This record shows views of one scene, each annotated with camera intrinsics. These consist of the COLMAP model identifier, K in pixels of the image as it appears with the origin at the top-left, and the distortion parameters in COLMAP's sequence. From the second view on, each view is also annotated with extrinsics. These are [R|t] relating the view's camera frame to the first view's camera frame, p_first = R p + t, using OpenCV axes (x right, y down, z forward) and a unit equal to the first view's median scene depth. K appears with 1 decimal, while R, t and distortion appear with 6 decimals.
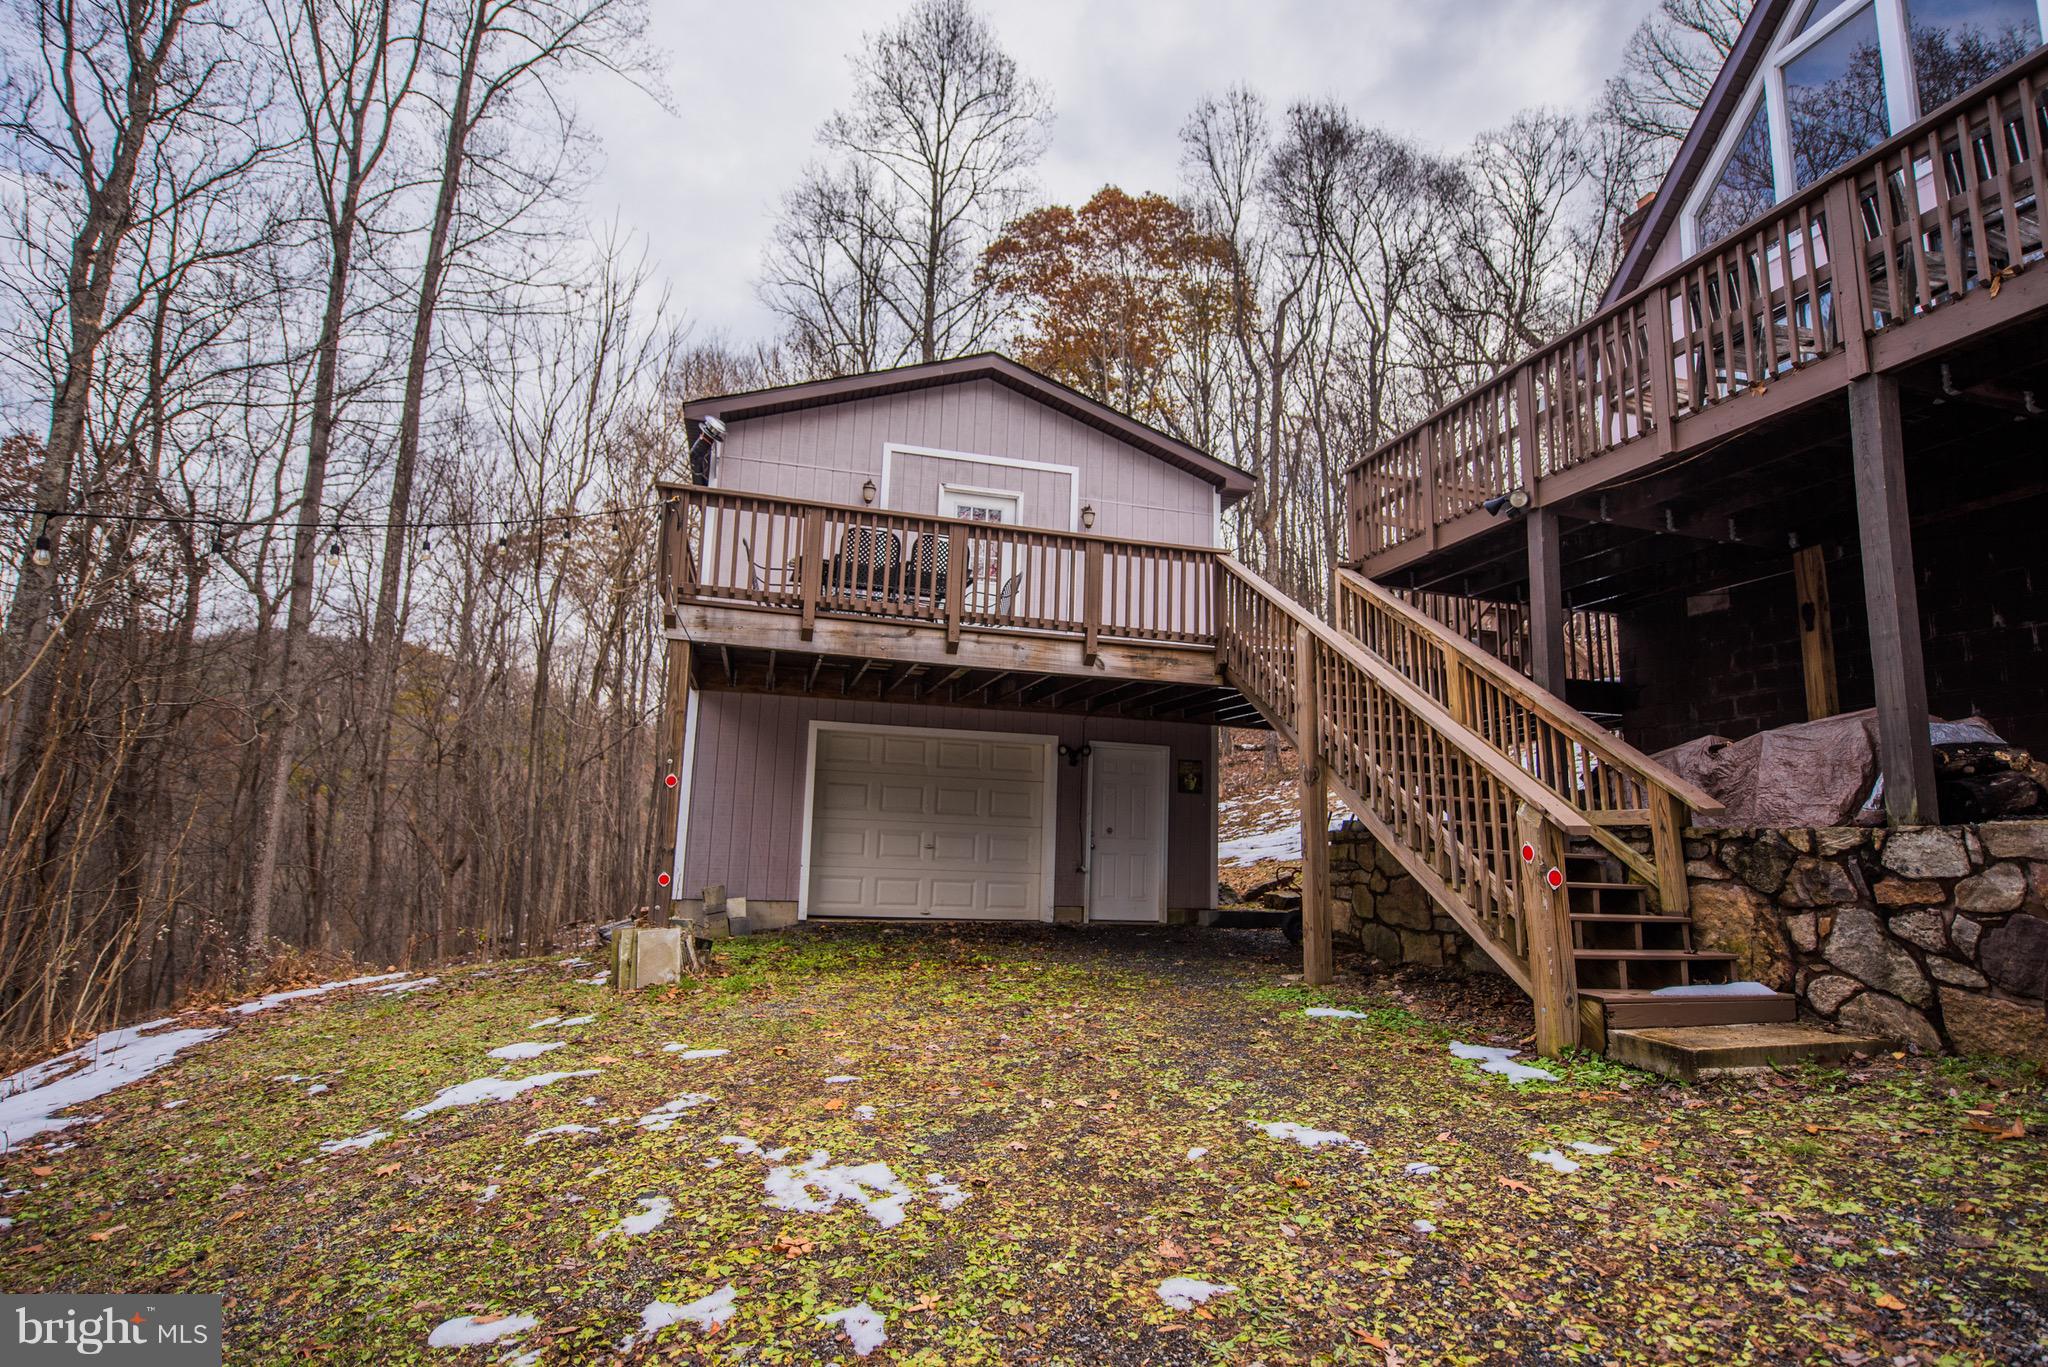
lens RADIAL K [[1004.9, 0, 1022.9], [0, 1004.9, 678.8], [0, 0, 1]] dist [0.011404, -0.009346]
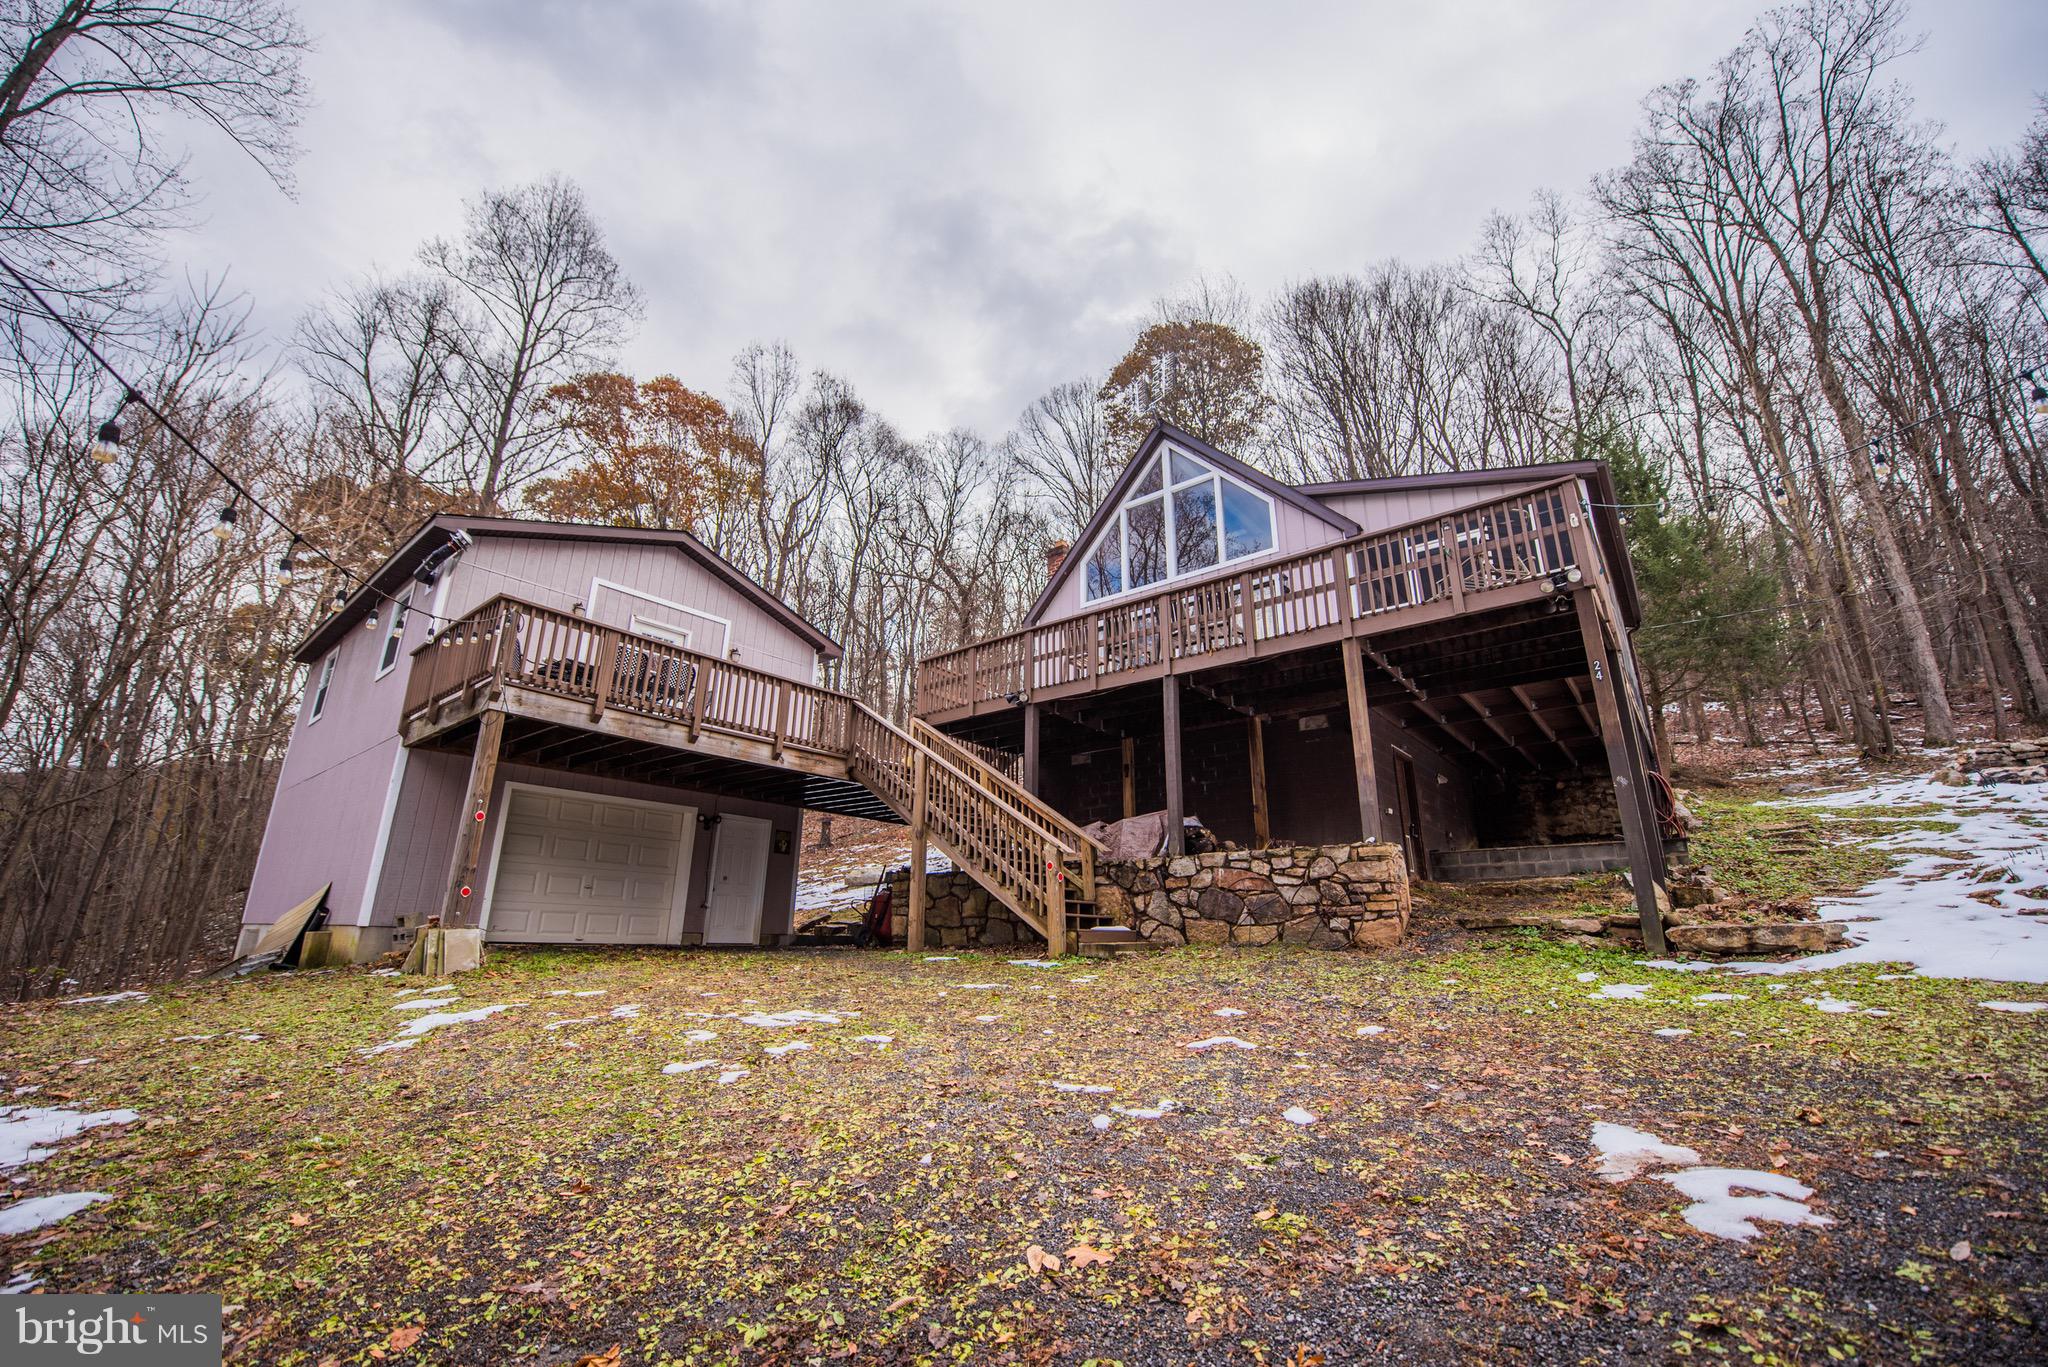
lens RADIAL K [[799.7, 0, 1022.3], [0, 799.7, 684.4], [0, 0, 1]] dist [0.007708, -0.000202]
pose [[0.820680, 0.151215, 0.551016, -0.340187], [-0.079073, 0.985123, -0.152577, 0.032304], [-0.565890, 0.081646, 0.820428, -0.256786]]
